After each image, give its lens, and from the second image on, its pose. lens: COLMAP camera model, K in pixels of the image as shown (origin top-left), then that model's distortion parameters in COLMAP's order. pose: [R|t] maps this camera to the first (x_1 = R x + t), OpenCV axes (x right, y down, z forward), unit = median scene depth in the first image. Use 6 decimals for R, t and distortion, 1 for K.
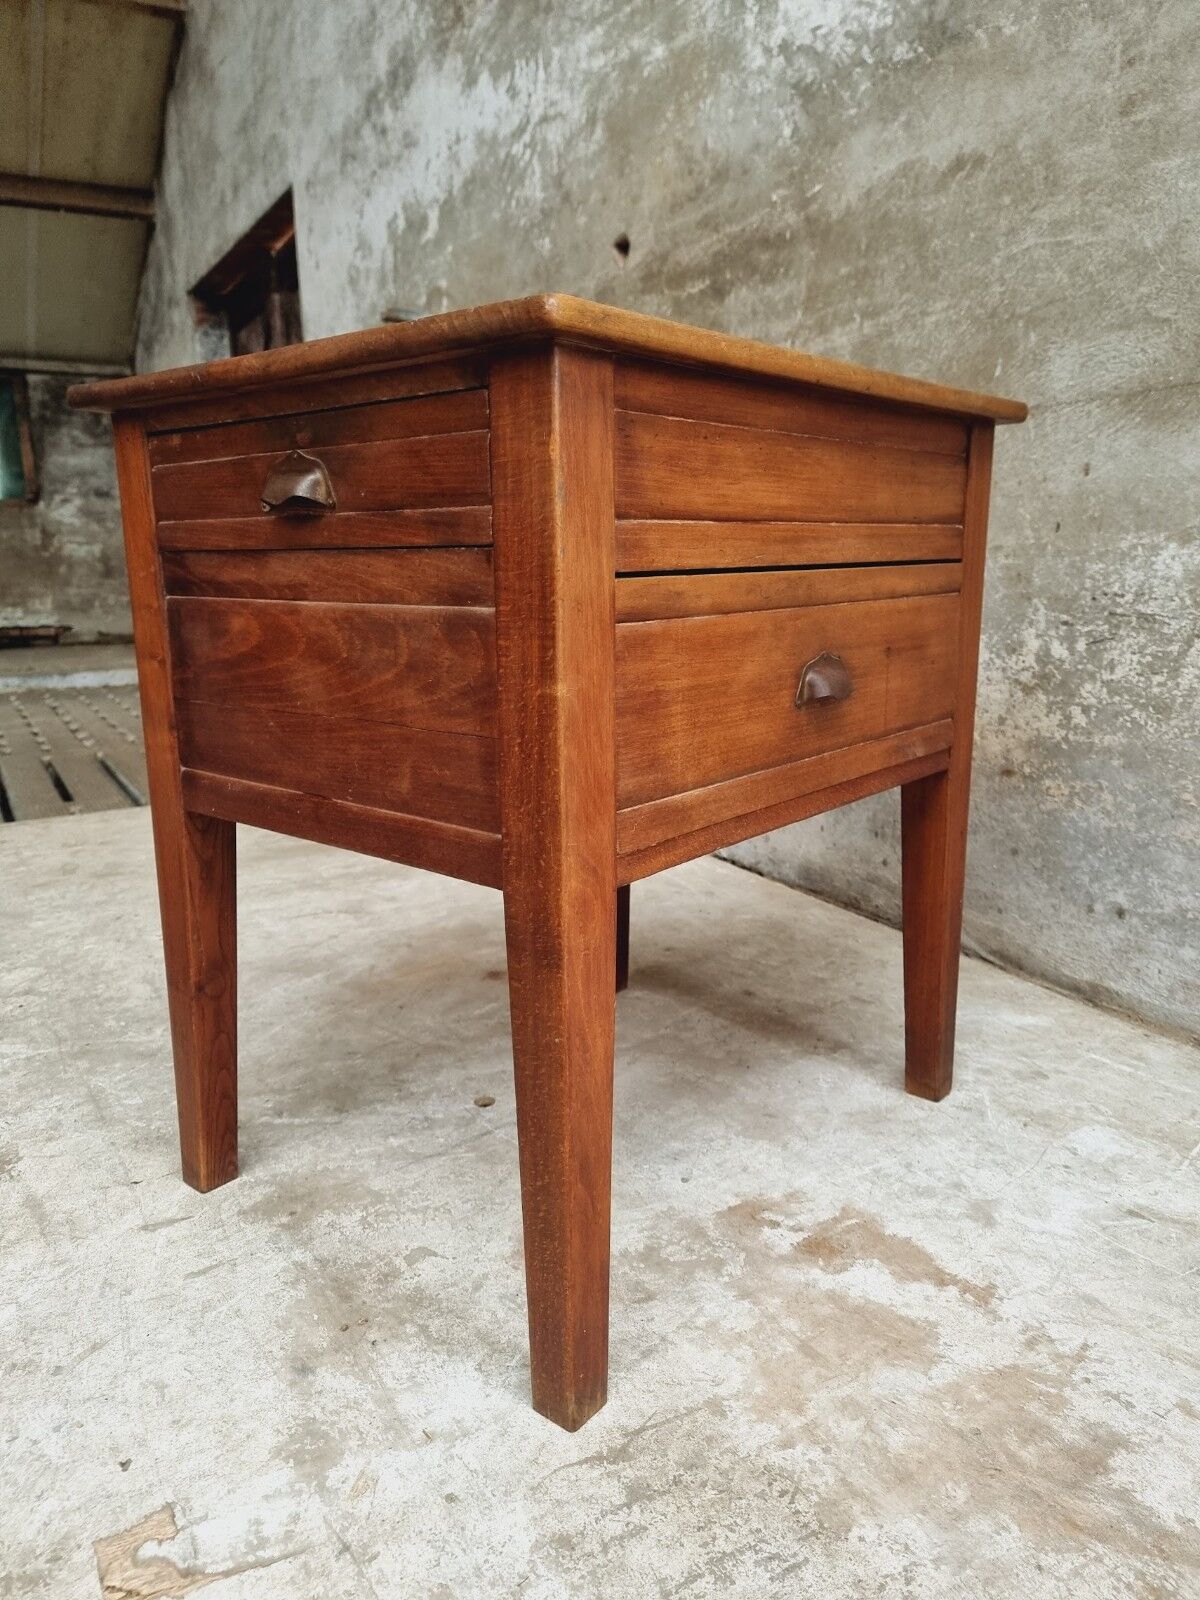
lens RADIAL K [[1121.8, 0, 594.6], [0, 1121.8, 789.2], [0, 0, 1]] dist [0.066693, -0.066042]
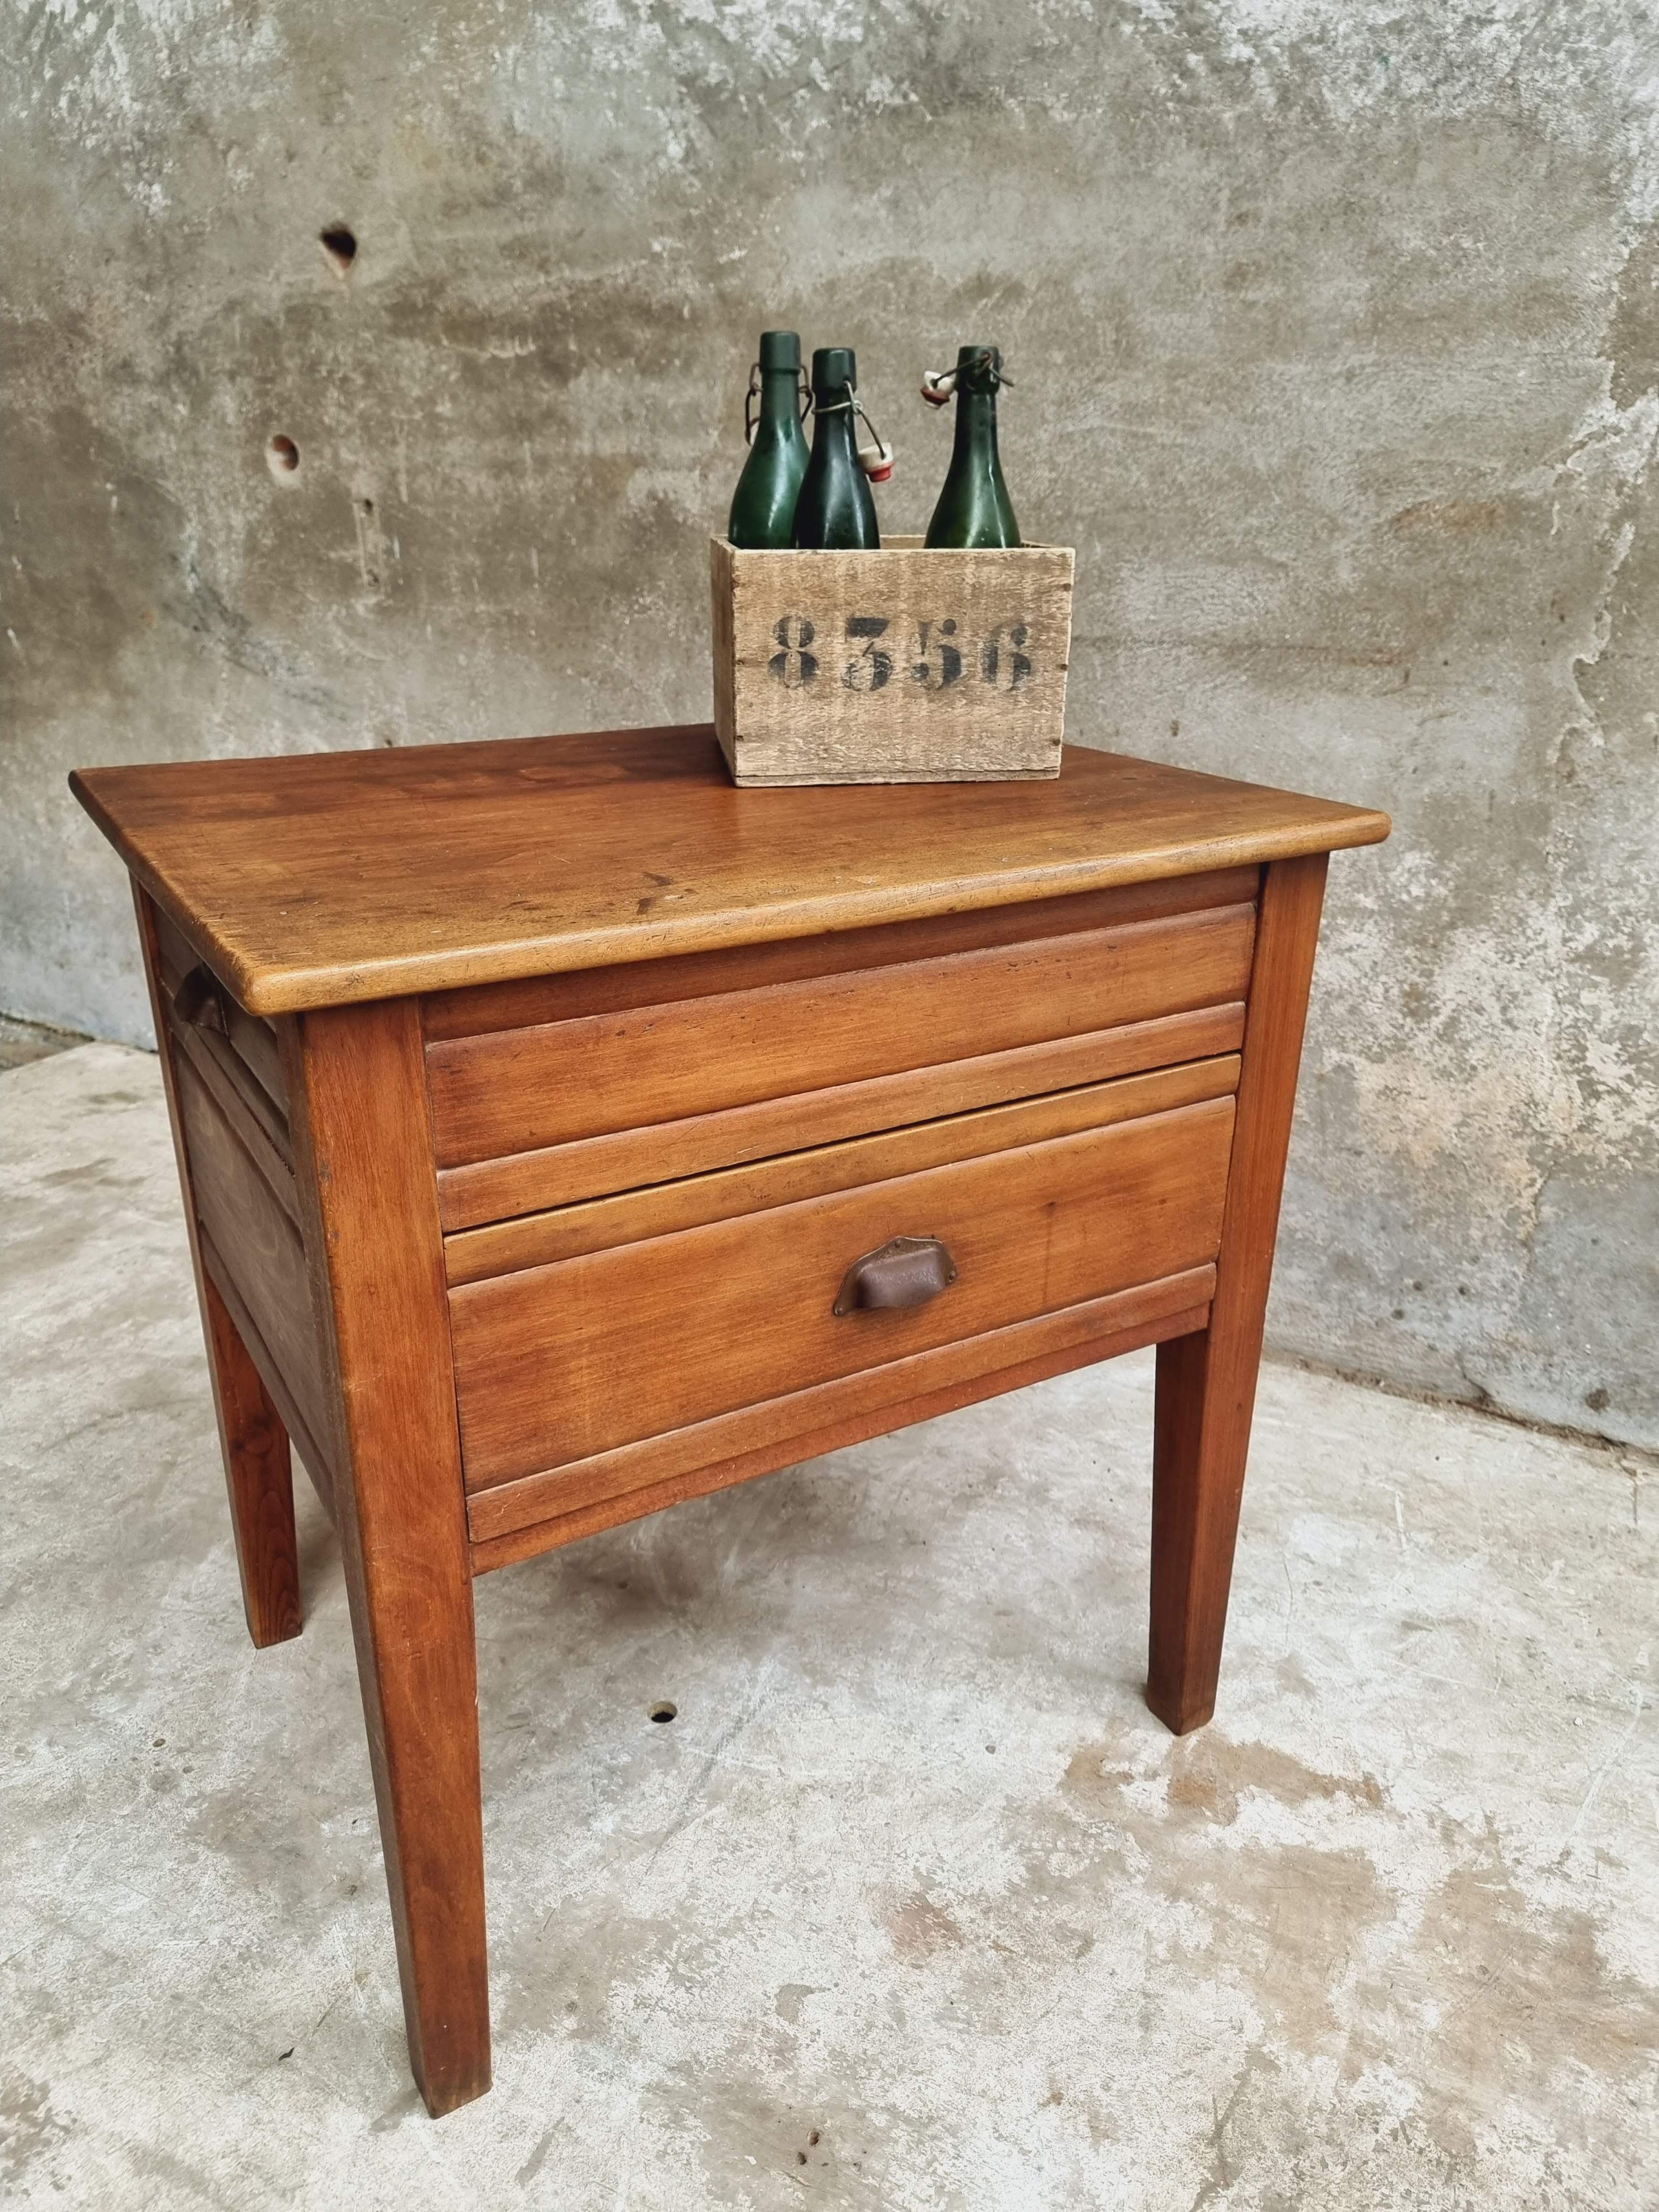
lens RADIAL K [[1546.8, 0, 803.1], [0, 1546.8, 1111.9], [0, 0, 1]] dist [0.059531, -0.058846]
pose [[0.873356, -0.169743, 0.456549, -0.347619], [0.088715, 0.977069, 0.193563, -0.242869], [-0.478935, -0.128546, 0.868387, 0.113007]]
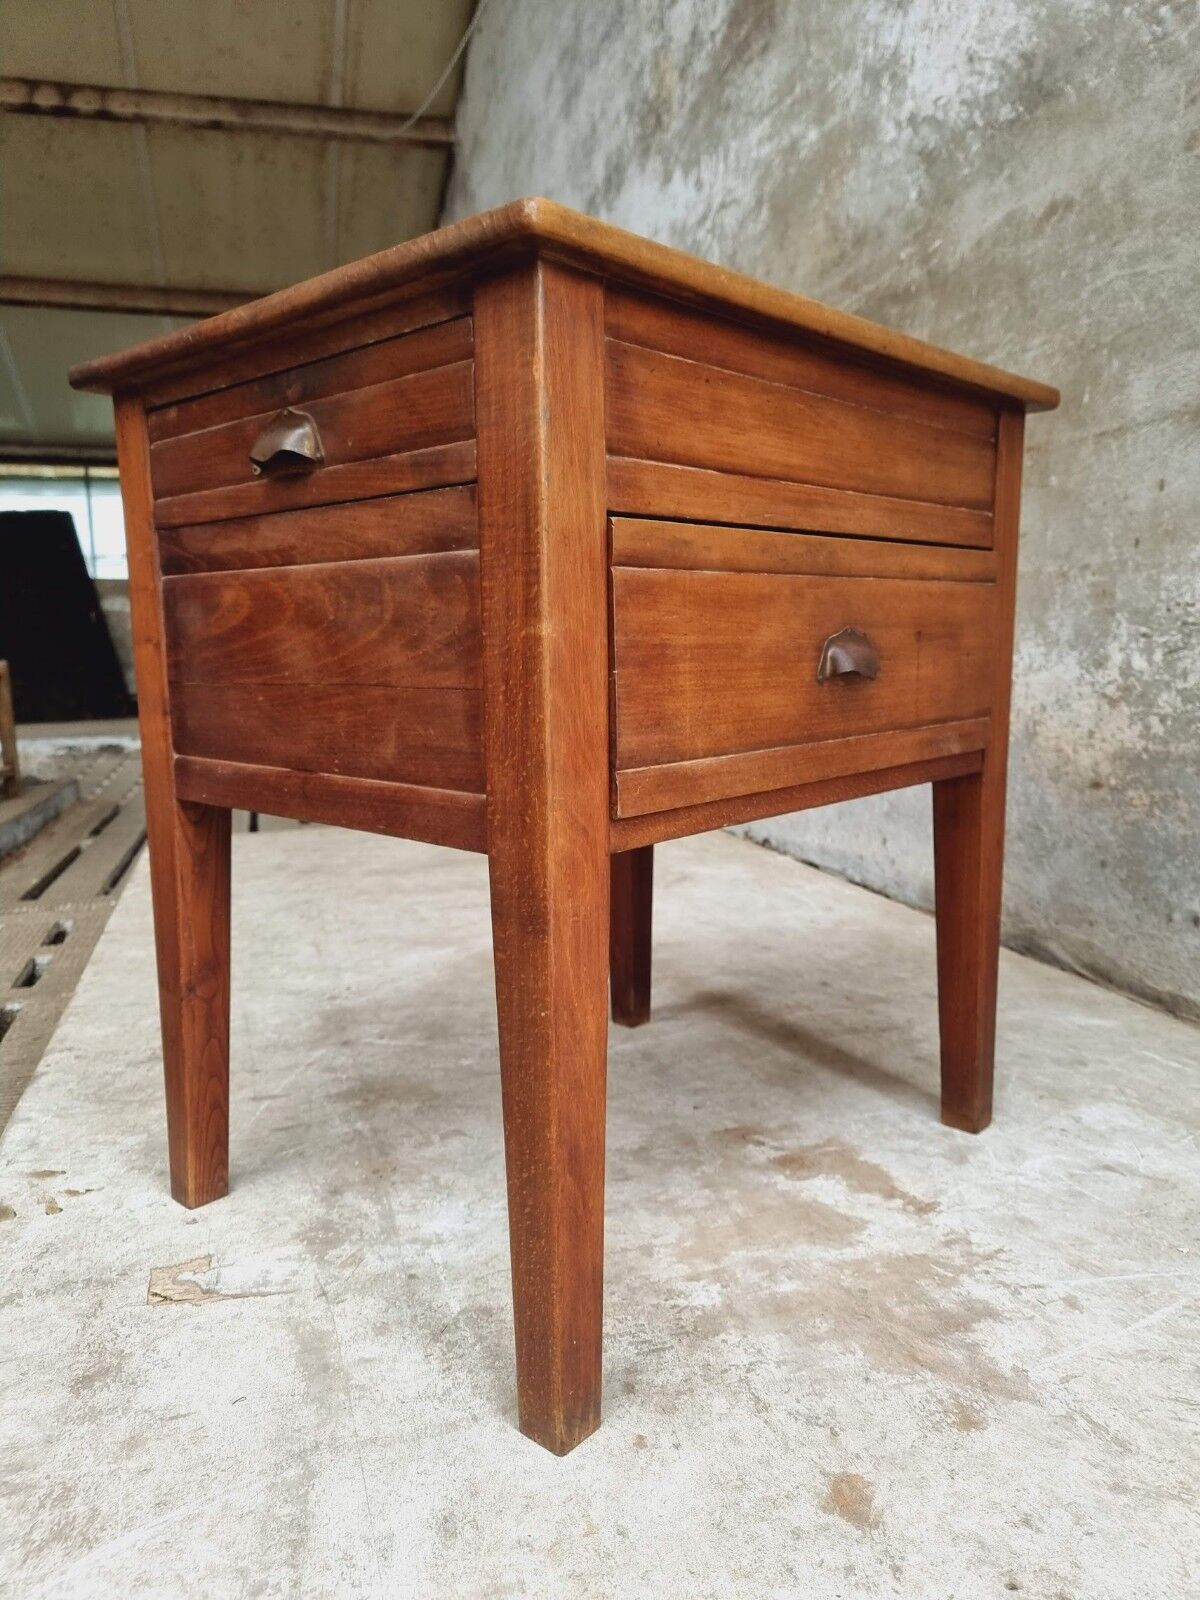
lens RADIAL K [[1126.6, 0, 592.9], [0, 1126.6, 810.3], [0, 0, 1]] dist [0.057806, -0.059822]
pose [[0.973484, 0.029105, -0.226895, 0.167829], [-0.040727, 0.998078, -0.046710, 0.078833], [0.225100, 0.054712, 0.972798, -0.101722]]
